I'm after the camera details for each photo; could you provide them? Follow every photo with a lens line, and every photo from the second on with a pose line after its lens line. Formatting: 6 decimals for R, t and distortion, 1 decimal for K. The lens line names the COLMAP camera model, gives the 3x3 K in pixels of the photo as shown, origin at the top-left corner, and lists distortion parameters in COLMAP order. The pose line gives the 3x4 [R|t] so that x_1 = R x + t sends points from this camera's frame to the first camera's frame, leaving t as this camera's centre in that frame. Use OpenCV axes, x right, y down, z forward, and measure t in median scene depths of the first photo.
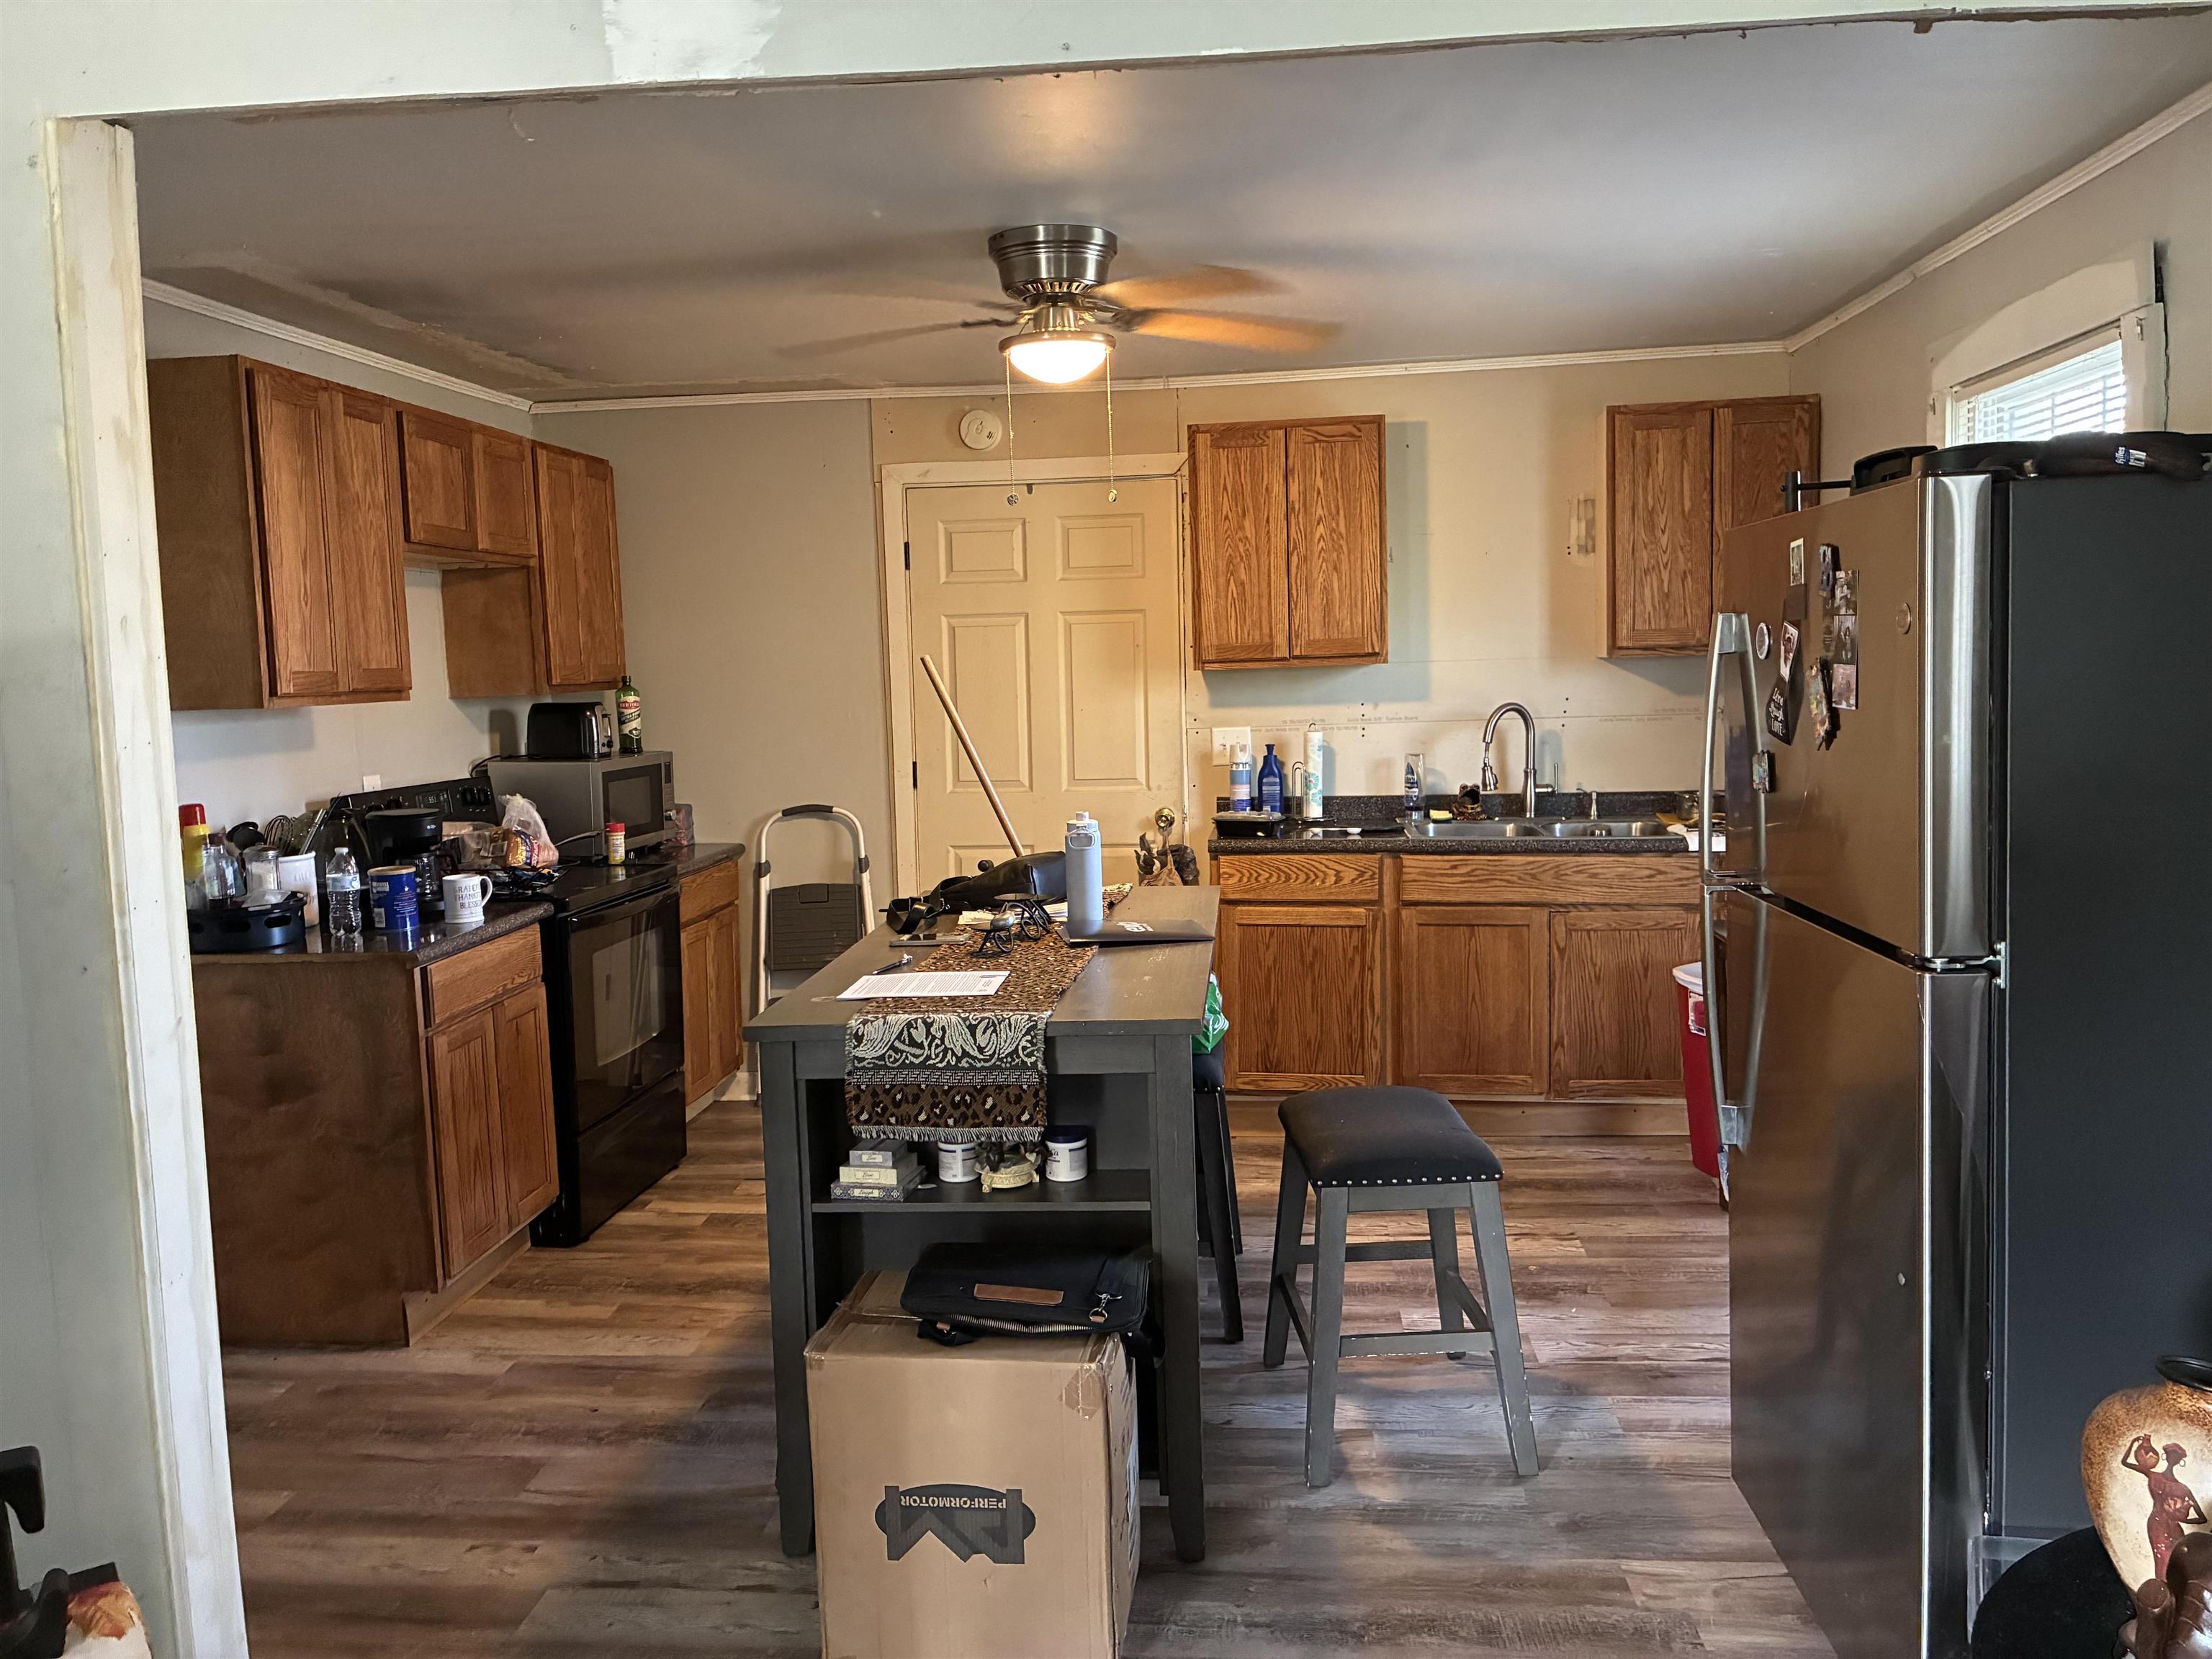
lens RADIAL K [[1648.1, 0, 1116.6], [0, 1648.1, 793.6], [0, 0, 1]] dist [0.059451, -0.084285]
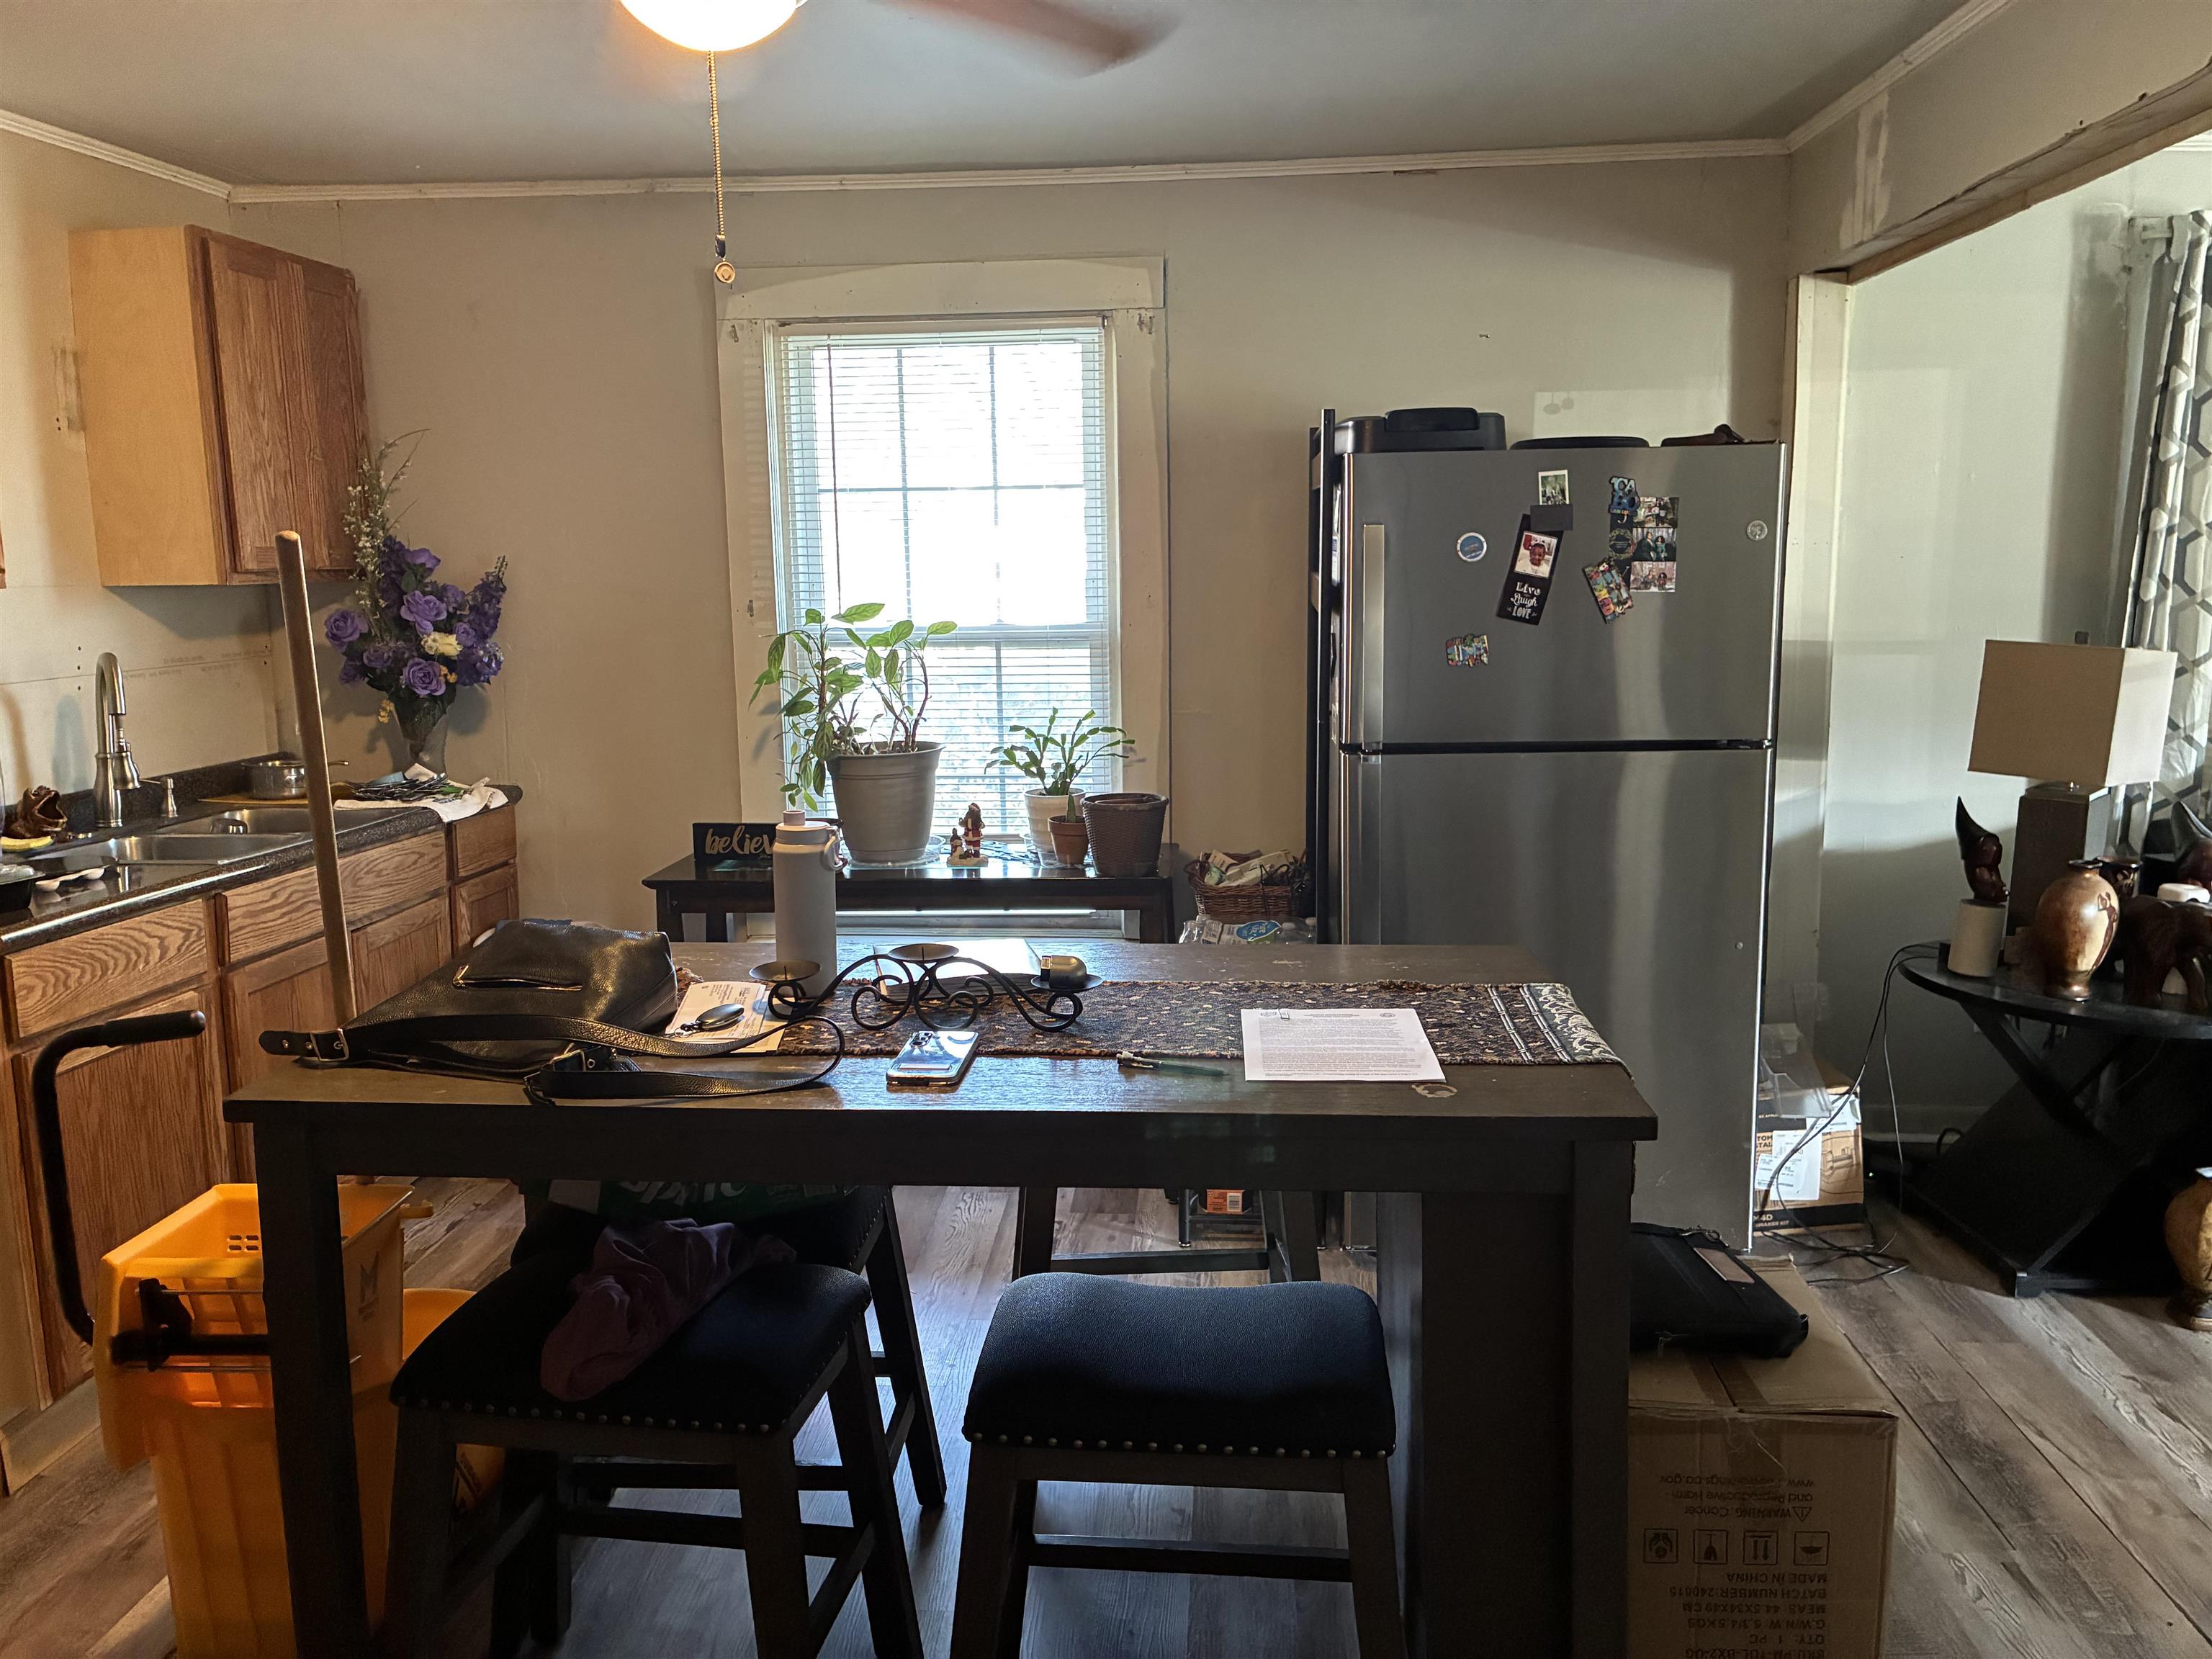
lens RADIAL K [[1648.1, 0, 1116.6], [0, 1648.1, 793.6], [0, 0, 1]] dist [0.059451, -0.084285]
pose [[-0.016482, -0.109295, 0.993873, -0.453761], [0.097307, 0.989114, 0.110386, -0.036189], [-0.995118, 0.098530, -0.005667, 0.657990]]
